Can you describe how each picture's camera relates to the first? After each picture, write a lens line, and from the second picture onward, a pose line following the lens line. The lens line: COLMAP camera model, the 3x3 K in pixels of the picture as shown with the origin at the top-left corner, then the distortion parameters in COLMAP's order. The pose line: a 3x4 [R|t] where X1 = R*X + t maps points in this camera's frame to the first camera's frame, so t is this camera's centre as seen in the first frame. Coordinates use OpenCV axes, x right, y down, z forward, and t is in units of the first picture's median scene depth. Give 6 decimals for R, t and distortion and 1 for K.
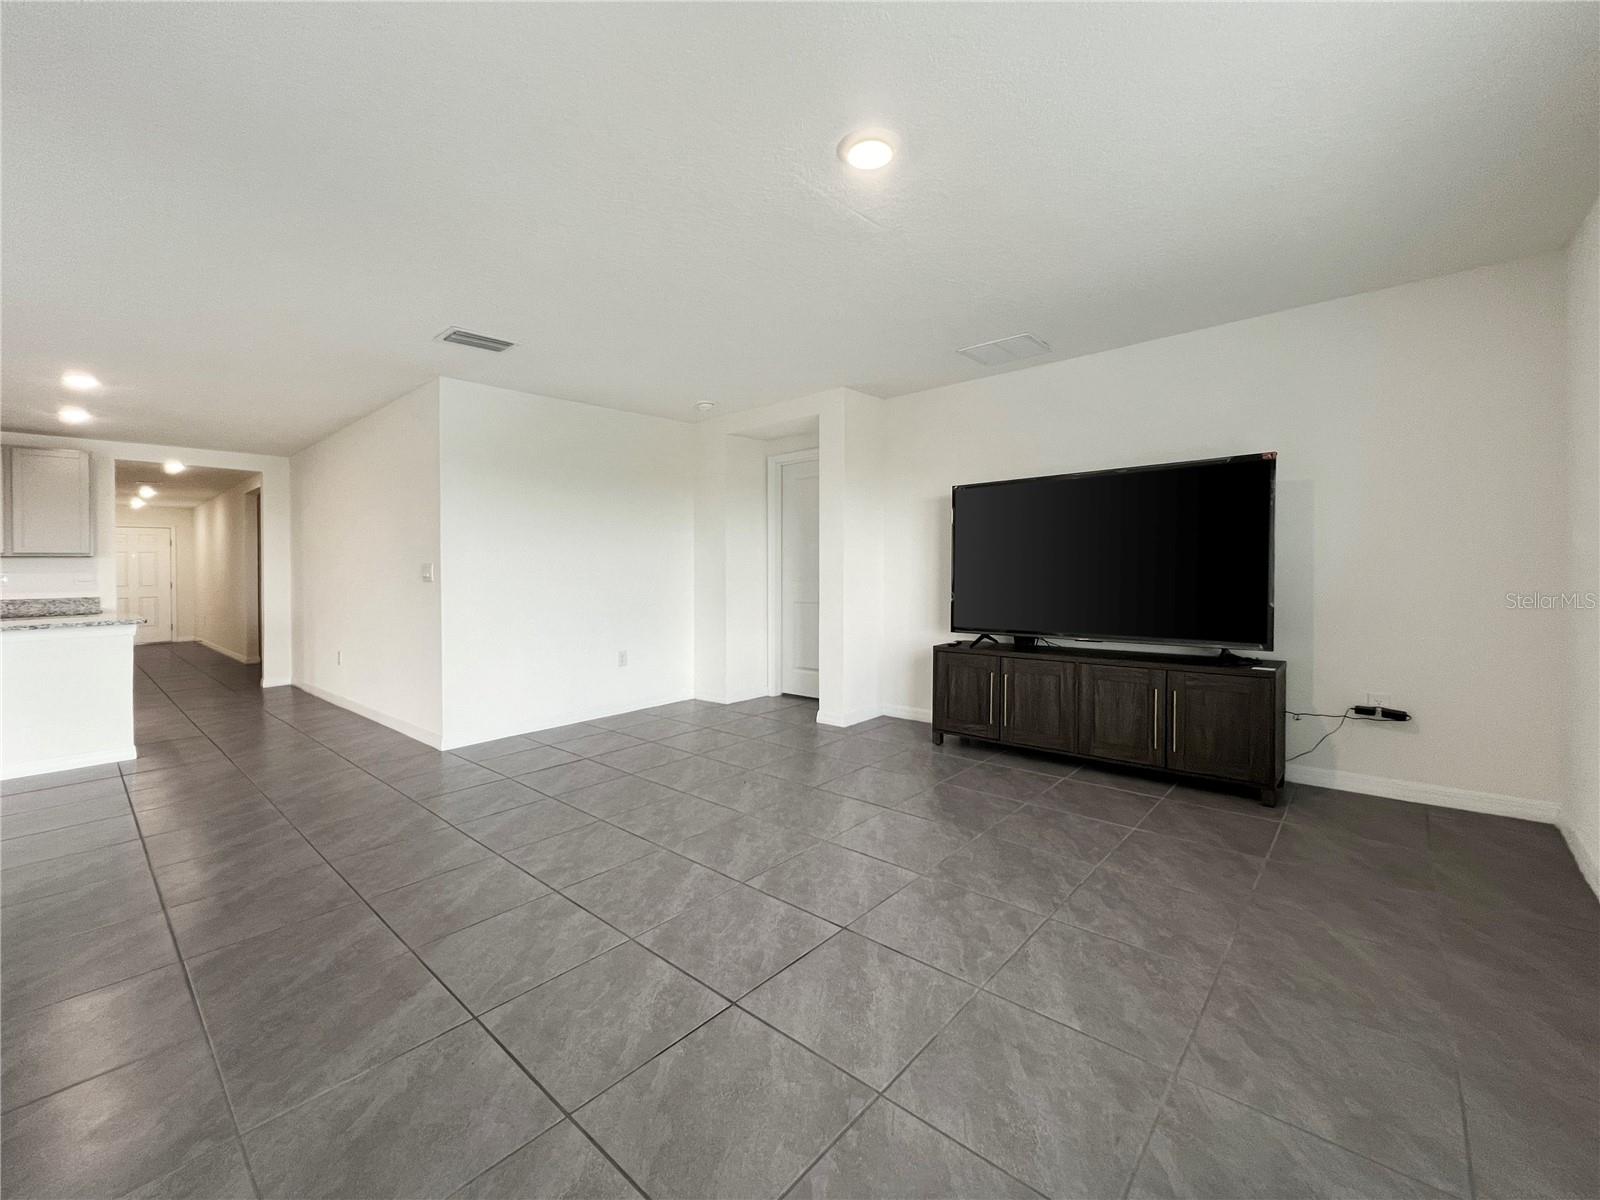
lens RADIAL K [[653.6, 0, 808.2], [0, 653.6, 561.8], [0, 0, 1]] dist [0.001509, 0.000338]
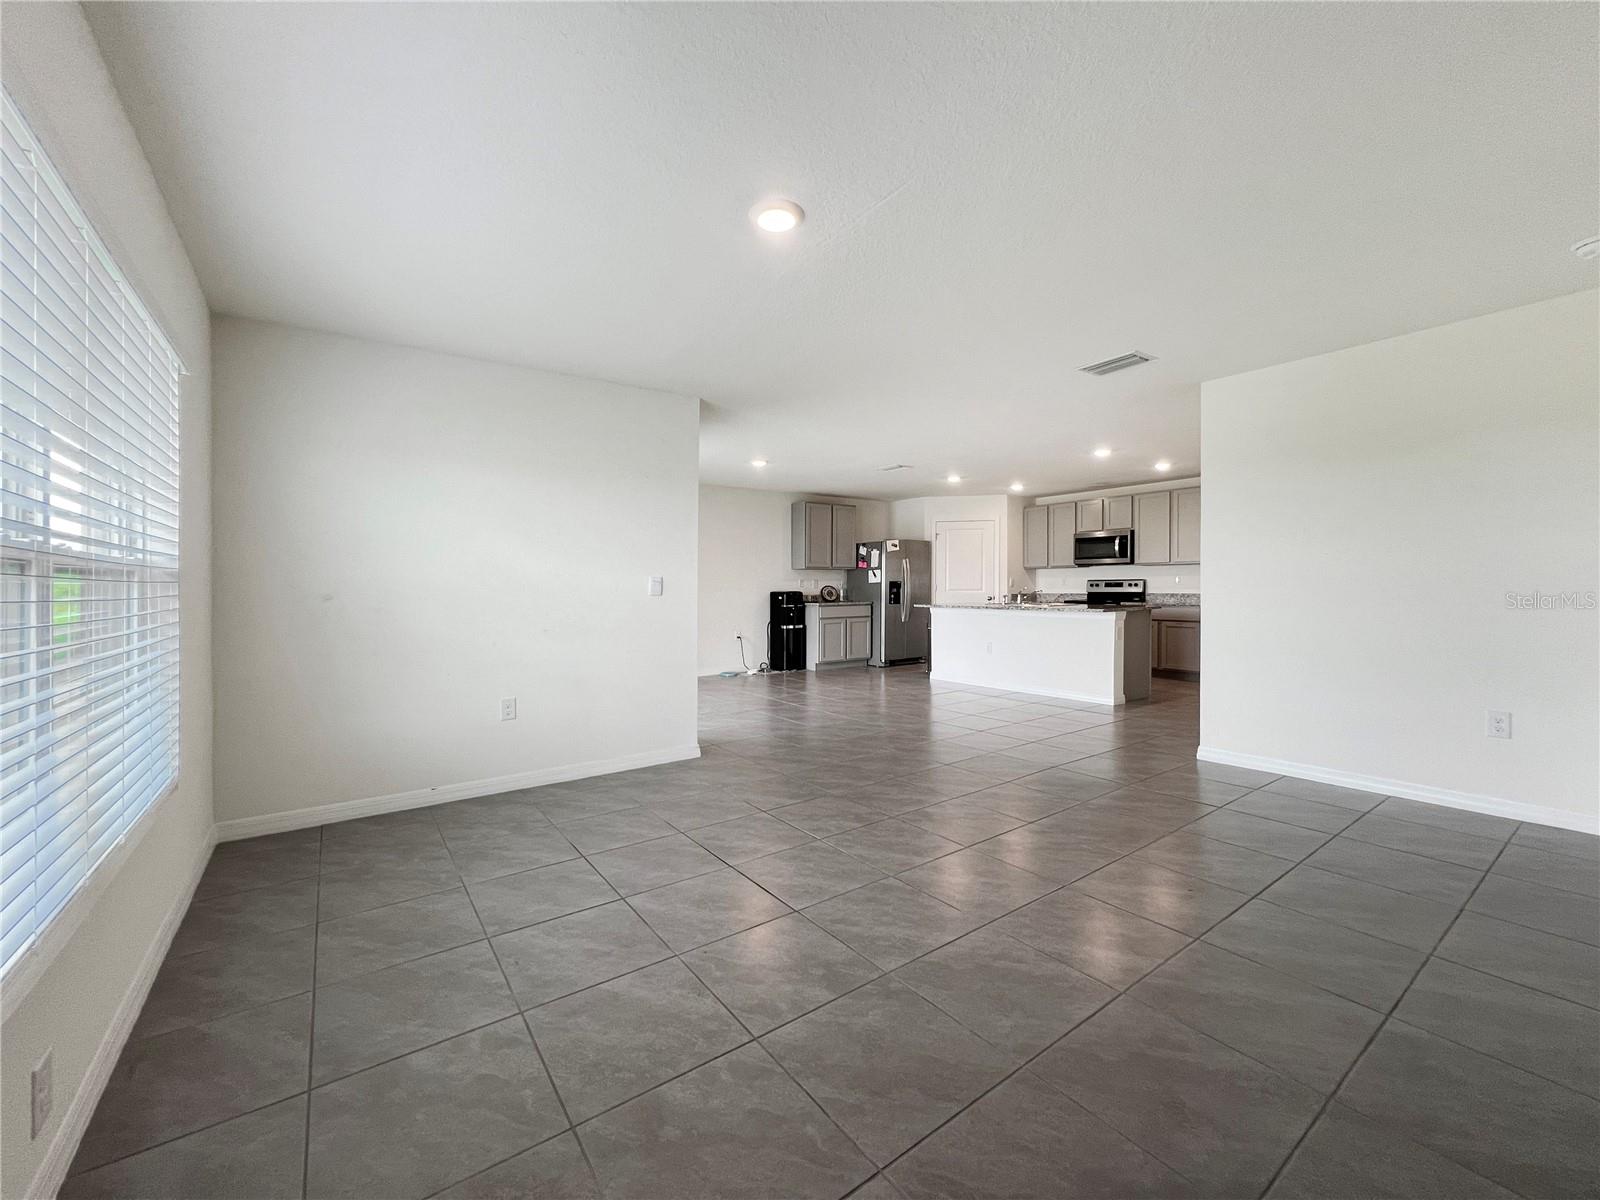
lens RADIAL K [[655.6, 0, 793.5], [0, 655.6, 595.0], [0, 0, 1]] dist [-0.000193, 0.000035]
pose [[-0.222948, 0.037471, -0.974110, 0.772193], [0.022857, 0.999187, 0.033204, -0.015695], [0.974562, -0.014862, -0.223623, 0.851870]]
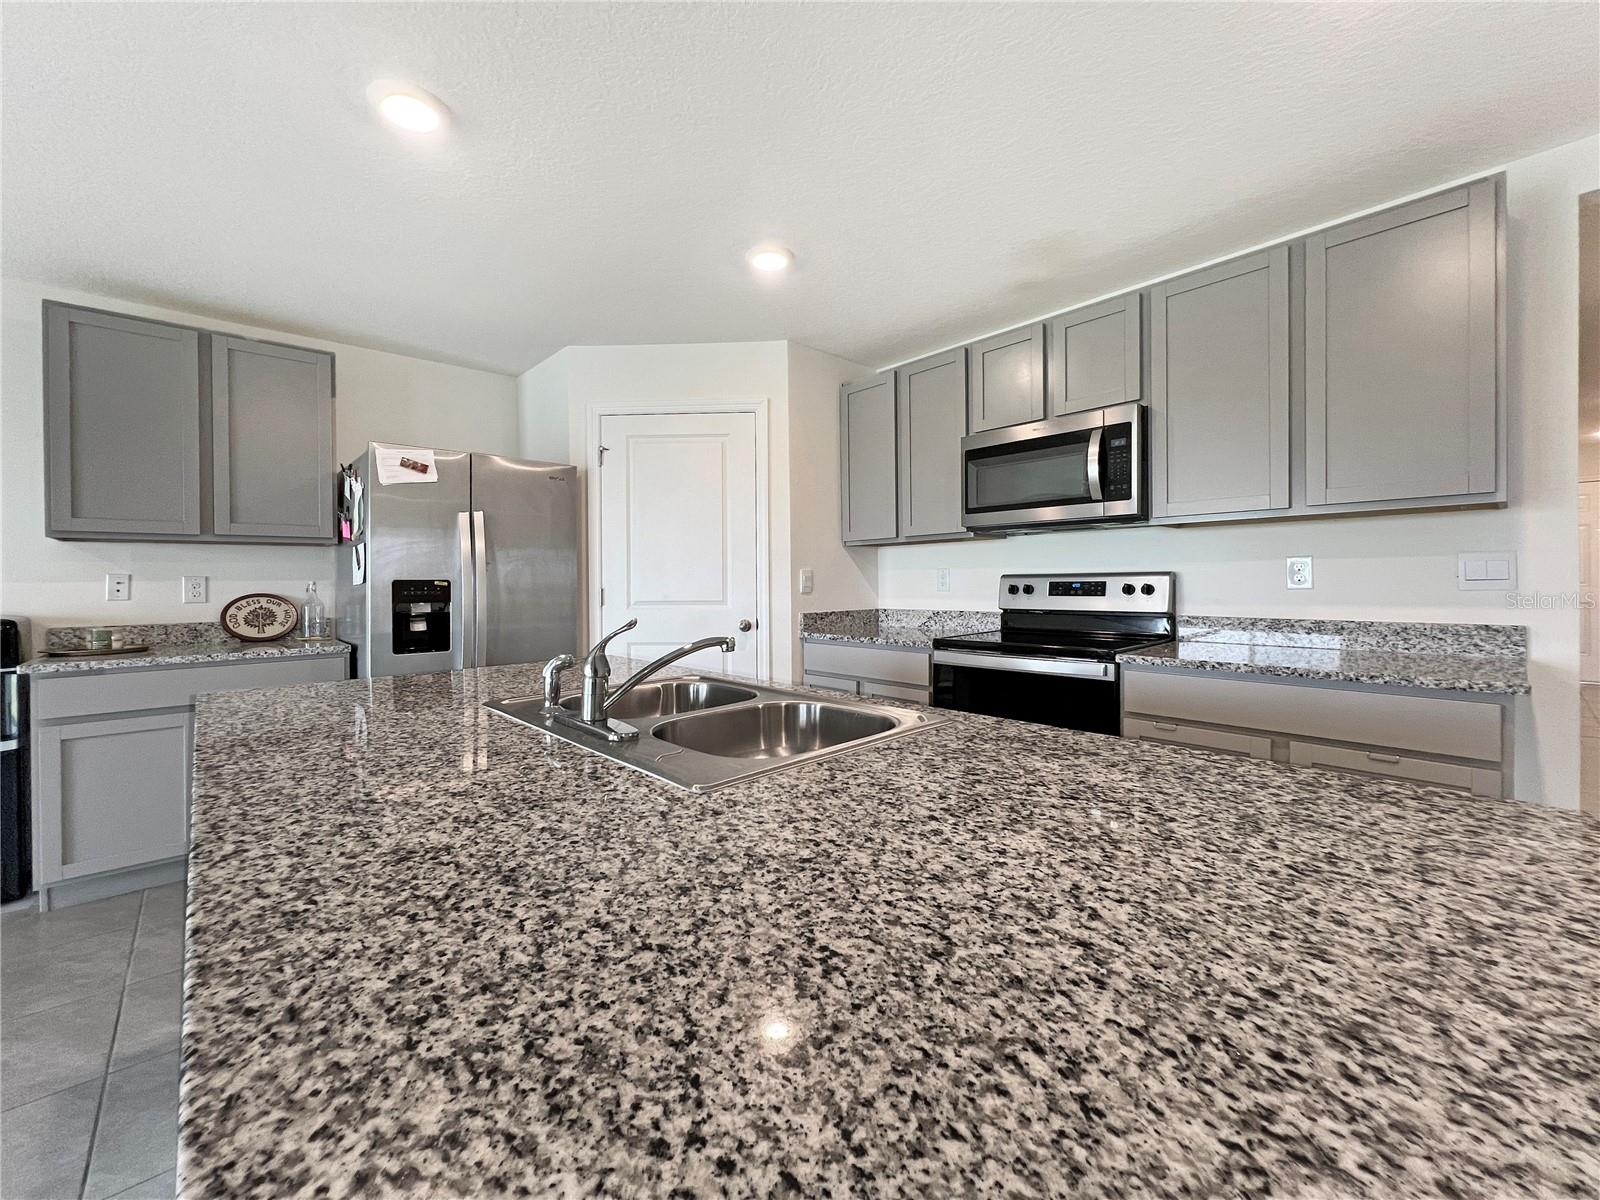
lens RADIAL K [[655.6, 0, 793.5], [0, 655.6, 595.0], [0, 0, 1]] dist [-0.000193, 0.000035]
pose [[-0.114994, 0.041259, -0.992509, -1.357062], [0.025089, 0.998939, 0.038619, 0.029217], [0.993049, -0.020460, -0.115907, 1.281074]]
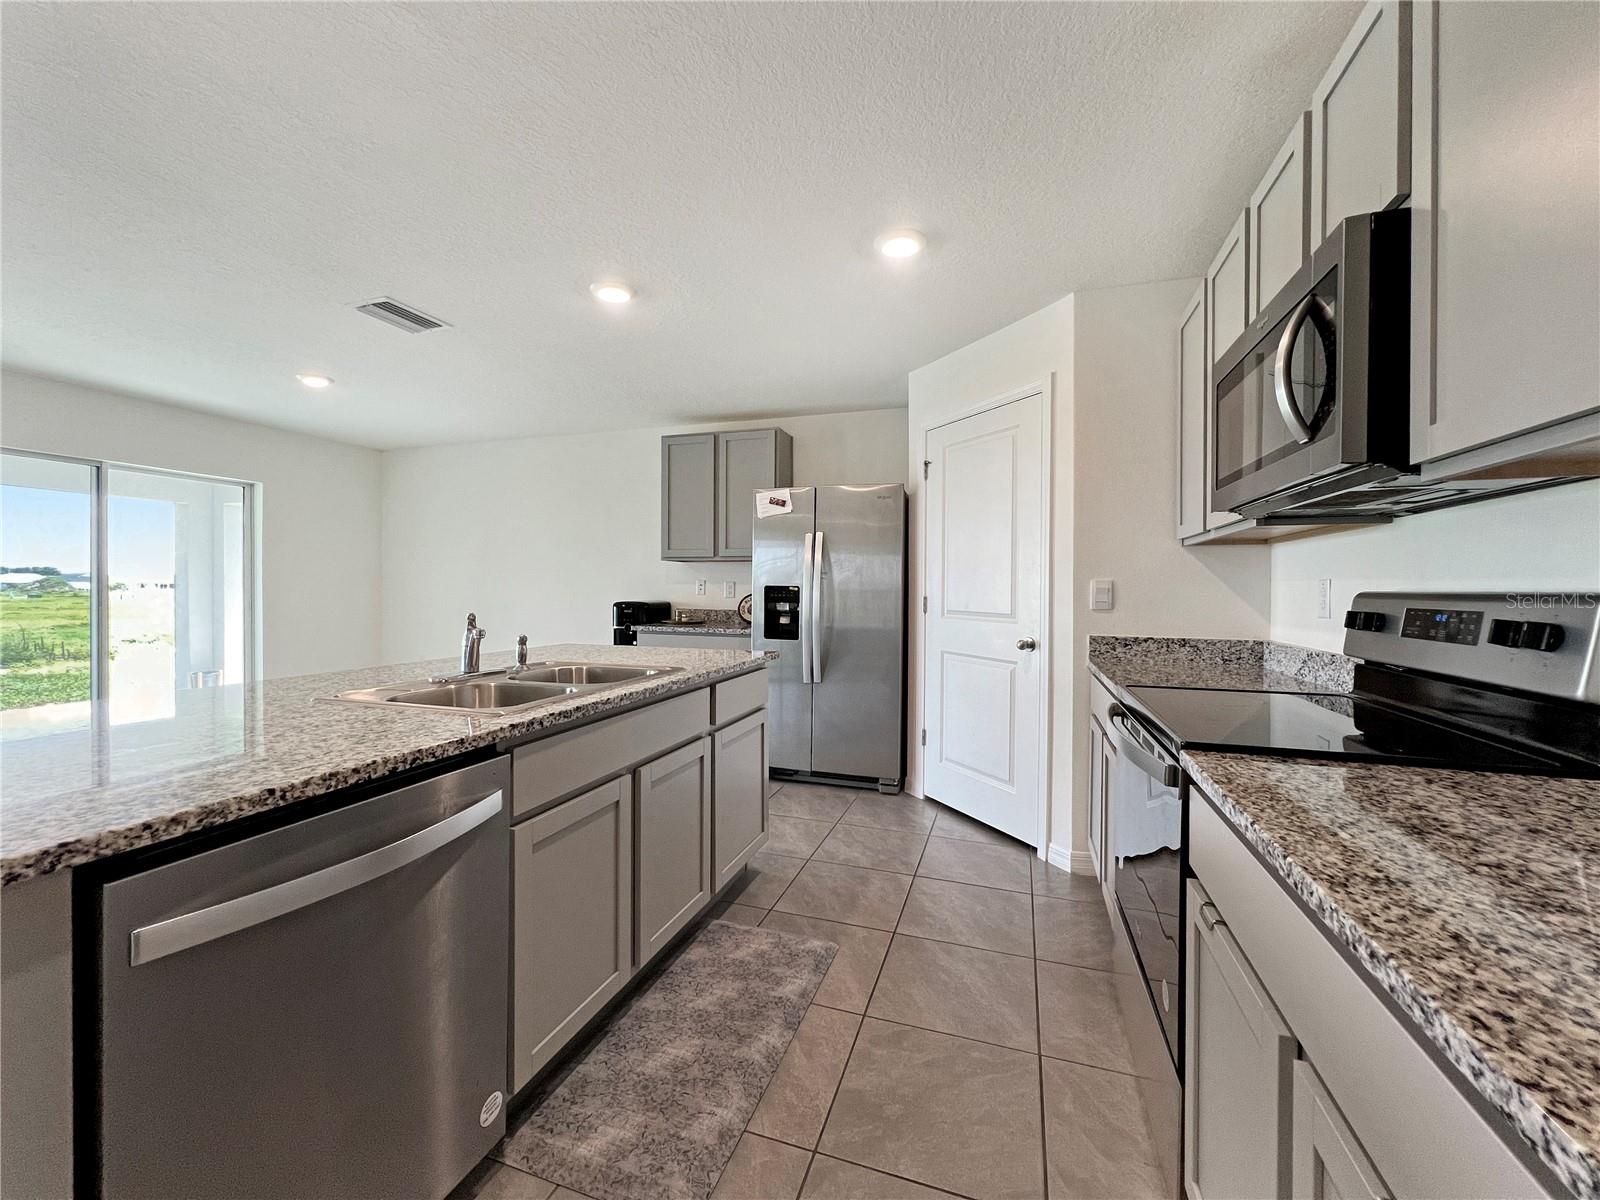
lens RADIAL K [[642.1, 0, 796.8], [0, 642.1, 608.9], [0, 0, 1]] dist [-0.001551, -0.000077]
pose [[-0.923711, 0.024419, -0.382312, -1.781608], [0.013445, 0.999418, 0.031350, 0.036642], [0.382855, 0.023818, -0.923501, 1.812523]]
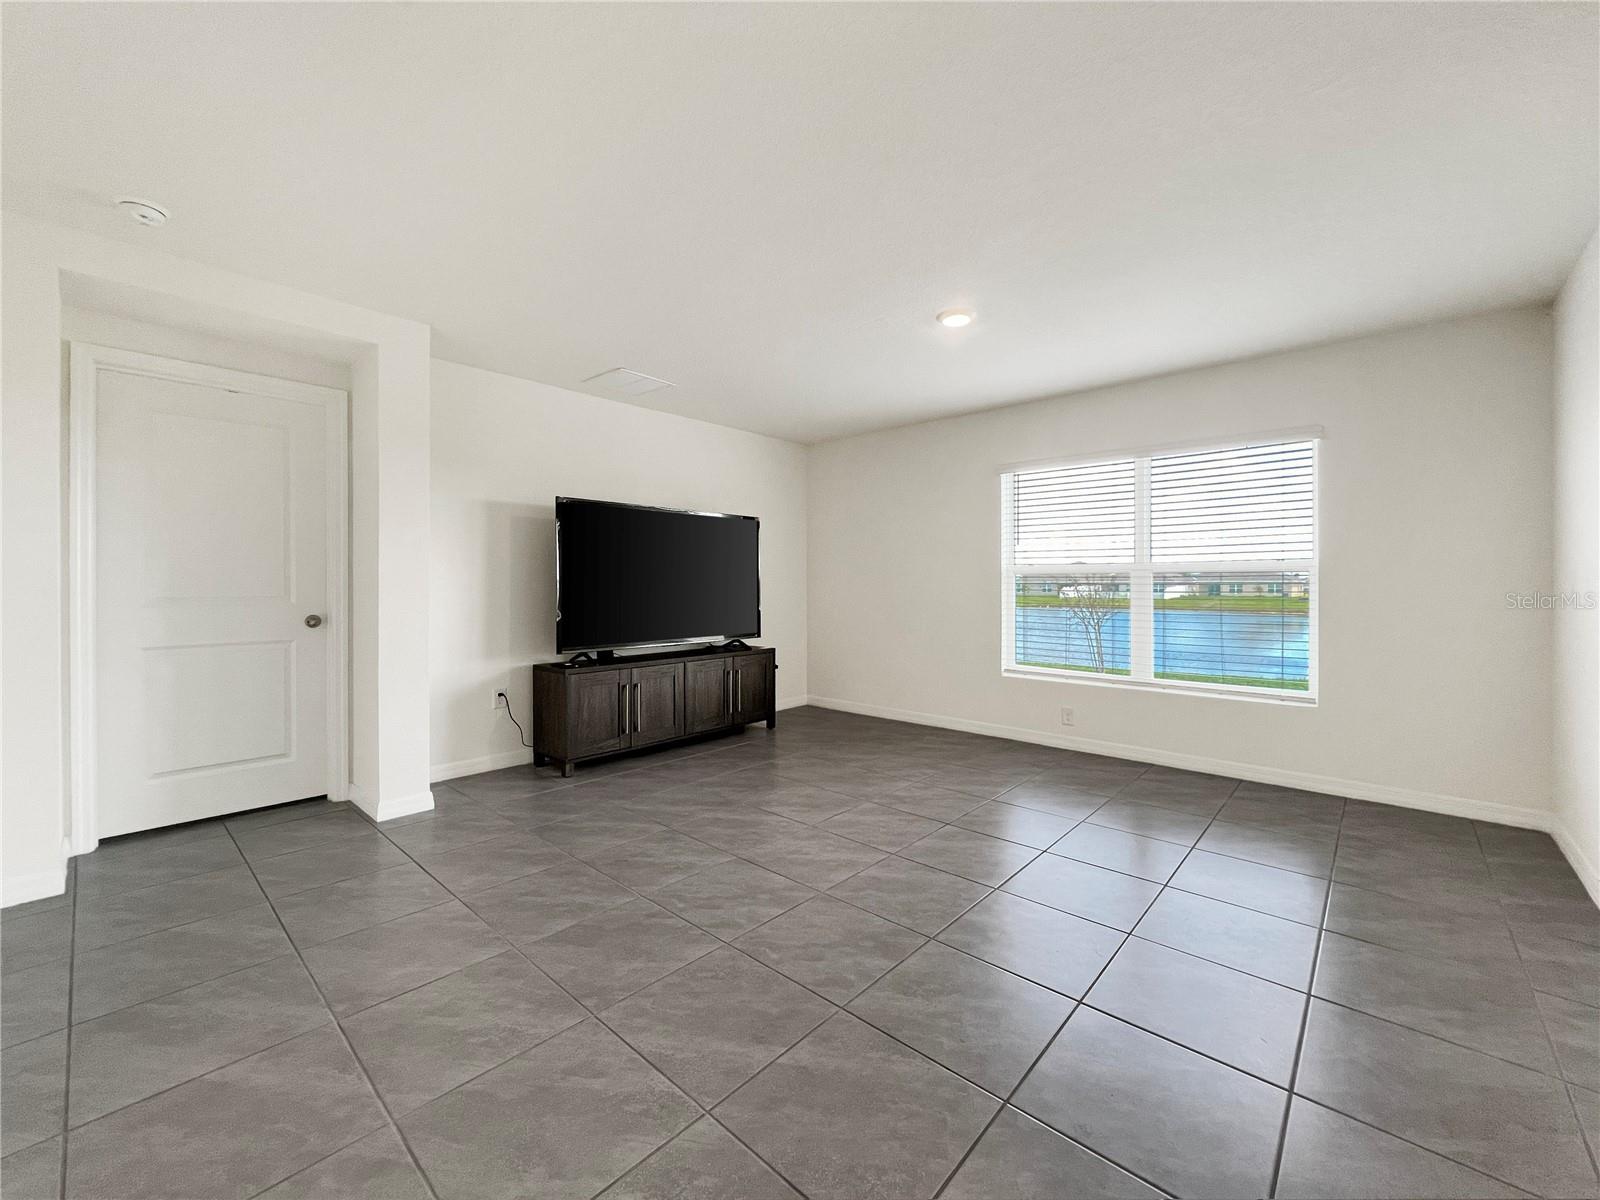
lens RADIAL K [[653.6, 0, 808.2], [0, 653.6, 561.8], [0, 0, 1]] dist [0.001509, 0.000338]
pose [[0.002864, 0.051161, 0.998686, -0.999514], [-0.011313, 0.998628, -0.051125, 0.027489], [-0.999932, -0.011151, 0.003439, 0.896244]]
